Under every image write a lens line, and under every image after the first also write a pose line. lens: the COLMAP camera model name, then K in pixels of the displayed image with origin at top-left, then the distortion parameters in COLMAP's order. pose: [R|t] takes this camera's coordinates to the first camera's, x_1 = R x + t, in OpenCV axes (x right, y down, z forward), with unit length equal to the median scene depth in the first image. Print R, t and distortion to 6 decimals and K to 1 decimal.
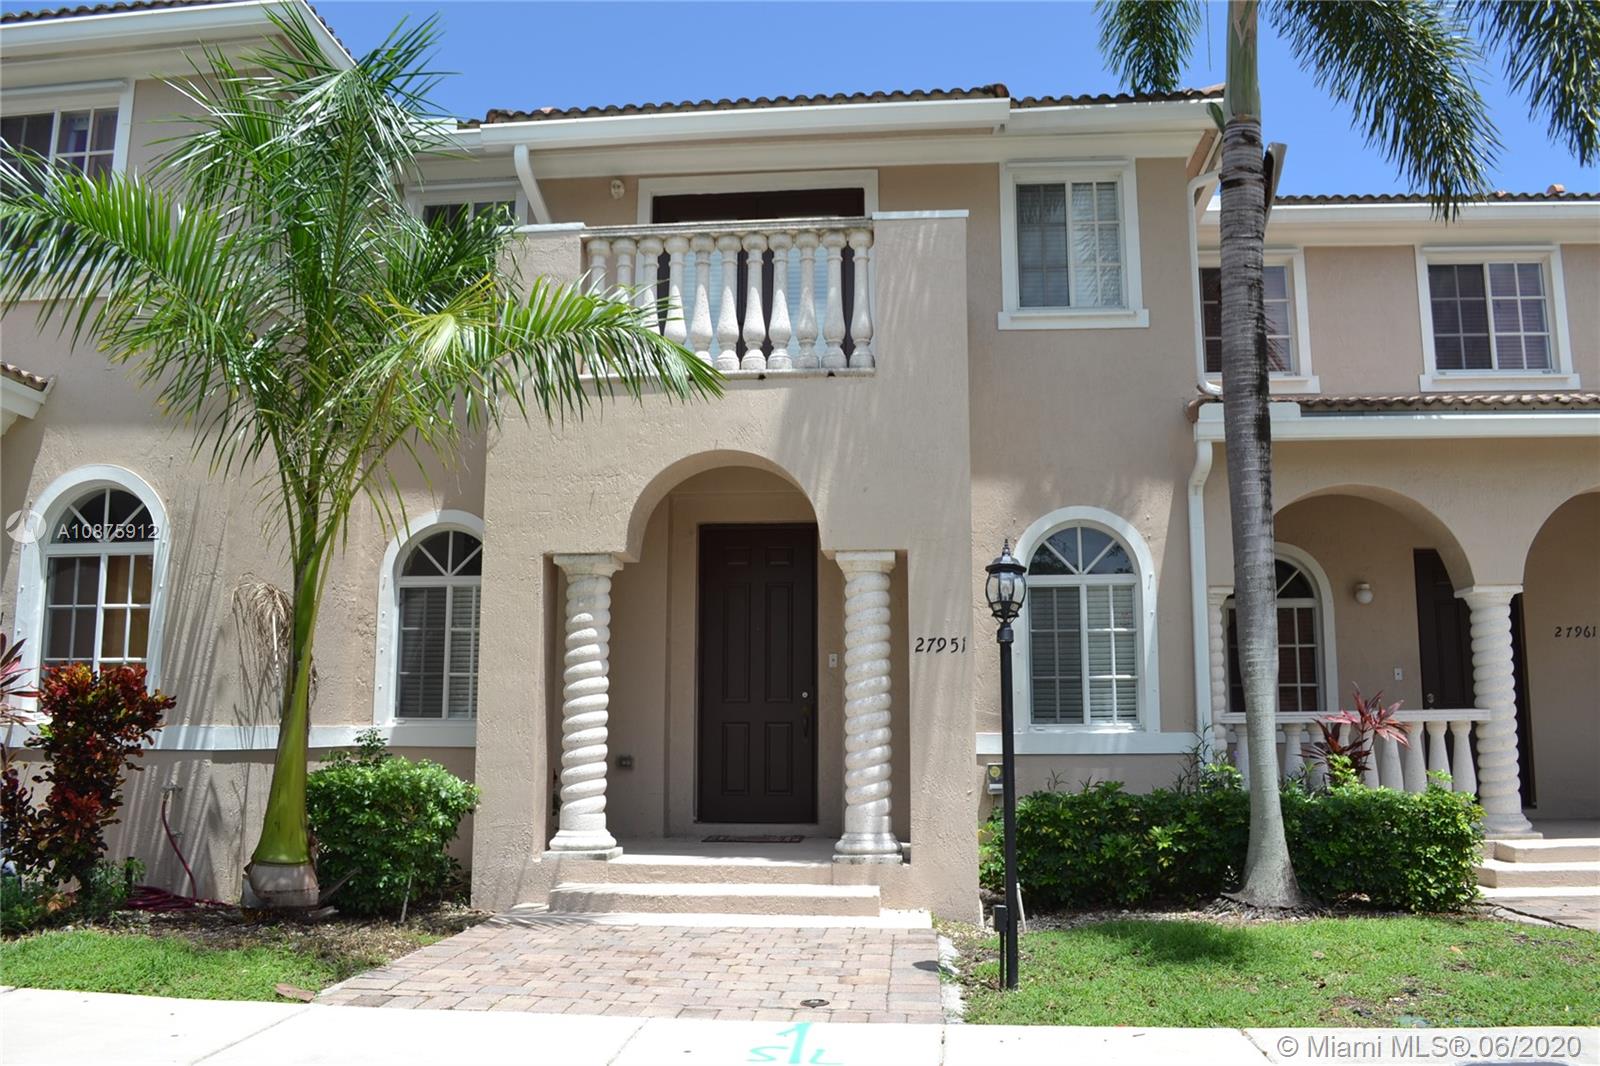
lens RADIAL K [[1280.4, 0, 801.1], [0, 1280.4, 541.5], [0, 0, 1]] dist [-0.081710, 0.008326]
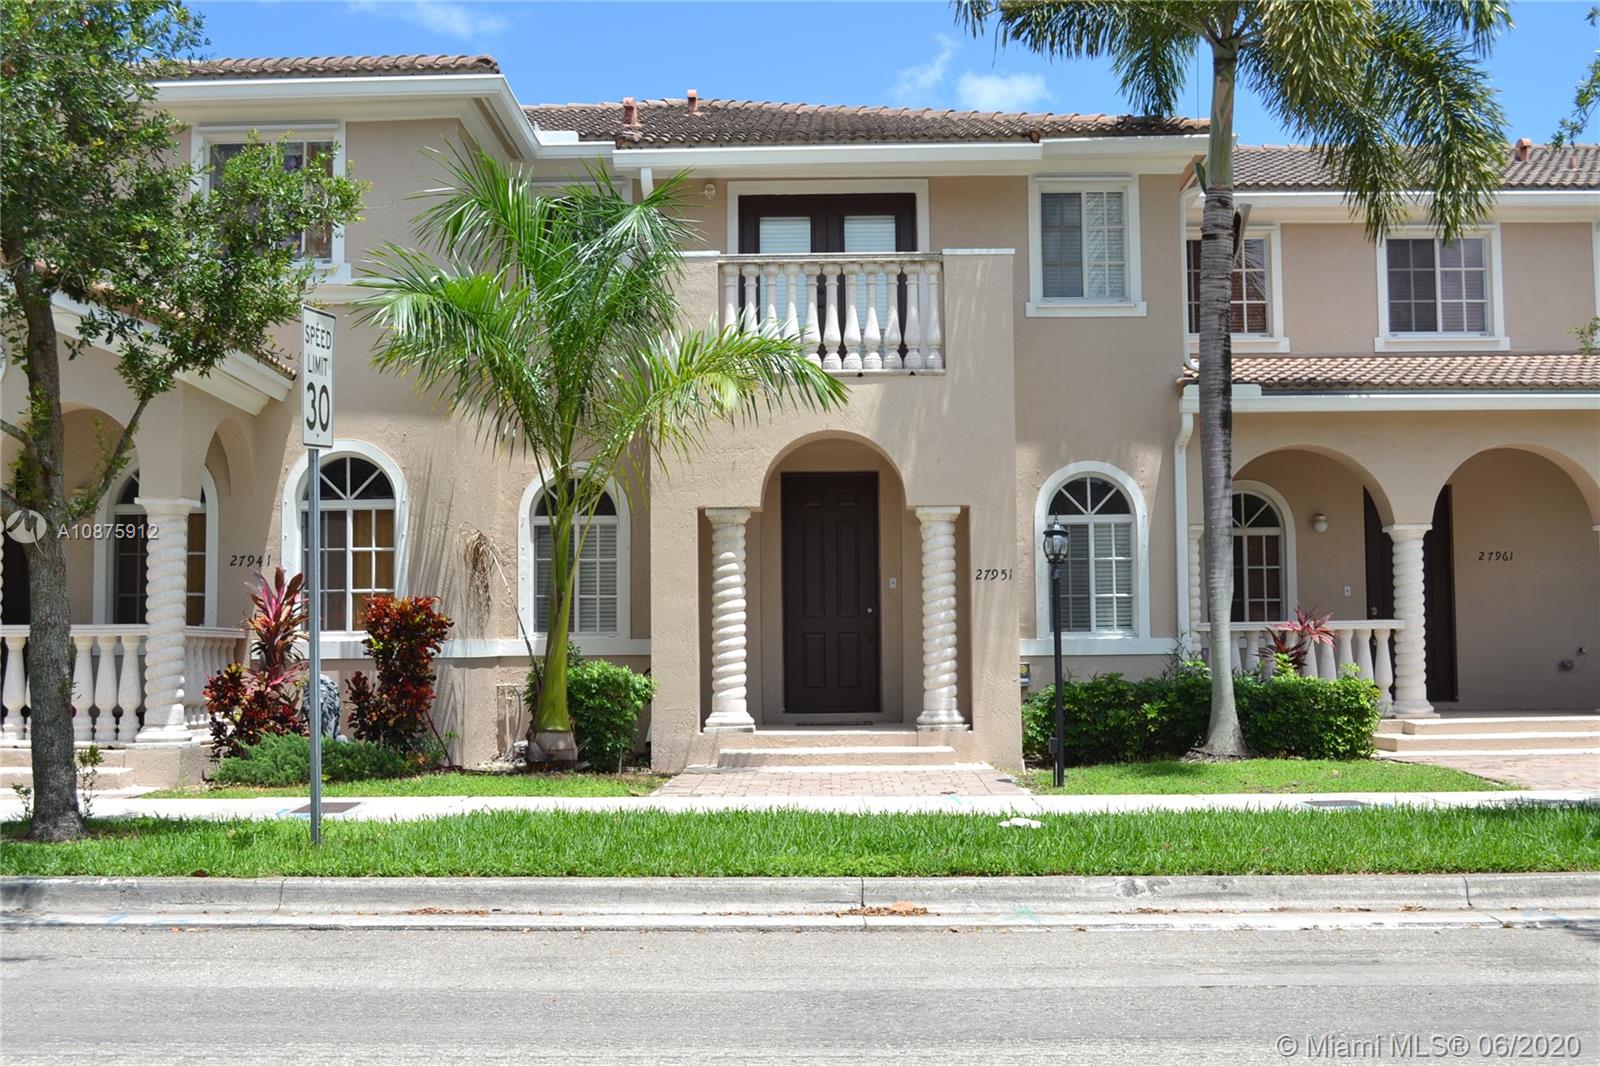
lens RADIAL K [[1741.4, 0, 800.6], [0, 1741.4, 532.3], [0, 0, 1]] dist [-0.048527, 0.000000]
pose [[0.997111, -0.004424, 0.075835, -0.233257], [-0.001435, 0.997027, 0.077042, -0.105356], [-0.075951, -0.076928, 0.994140, -0.821339]]
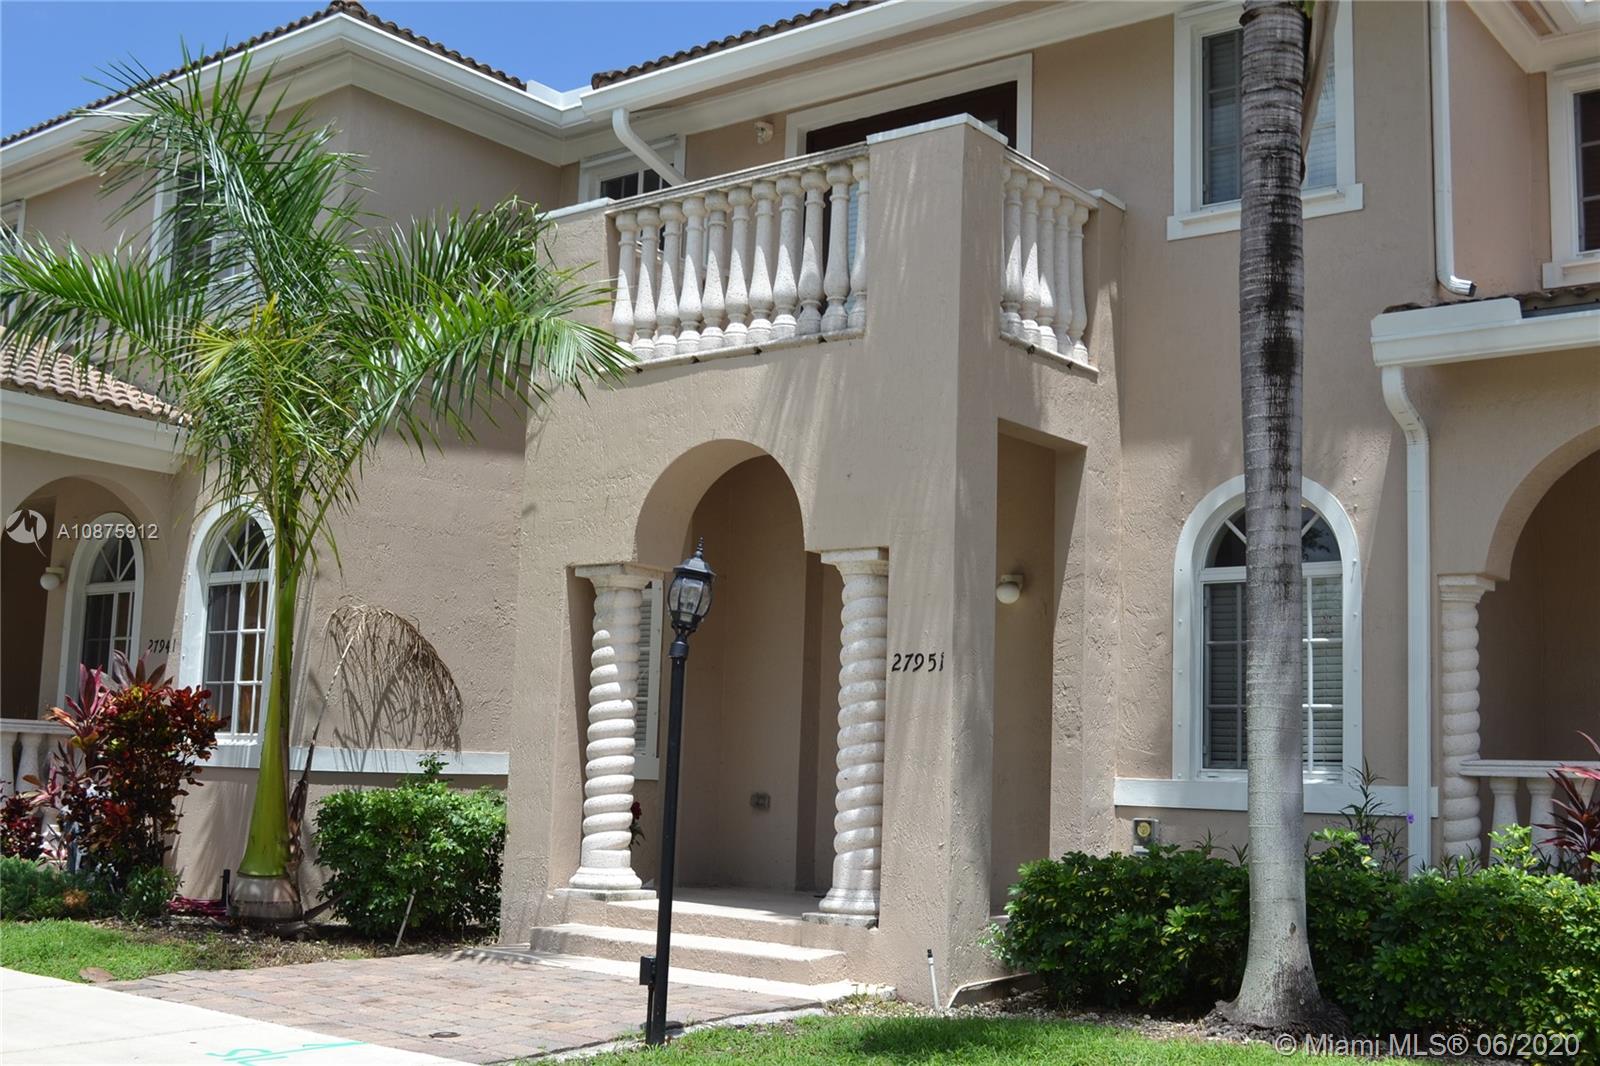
lens RADIAL K [[1741.4, 0, 796.3], [0, 1741.4, 537.9], [0, 0, 1]] dist [-0.048527, 0.000000]
pose [[0.843398, -0.043930, -0.535490, 0.613403], [0.046908, 0.998867, -0.008062, 0.007145], [0.535238, -0.018319, 0.844503, 0.026435]]
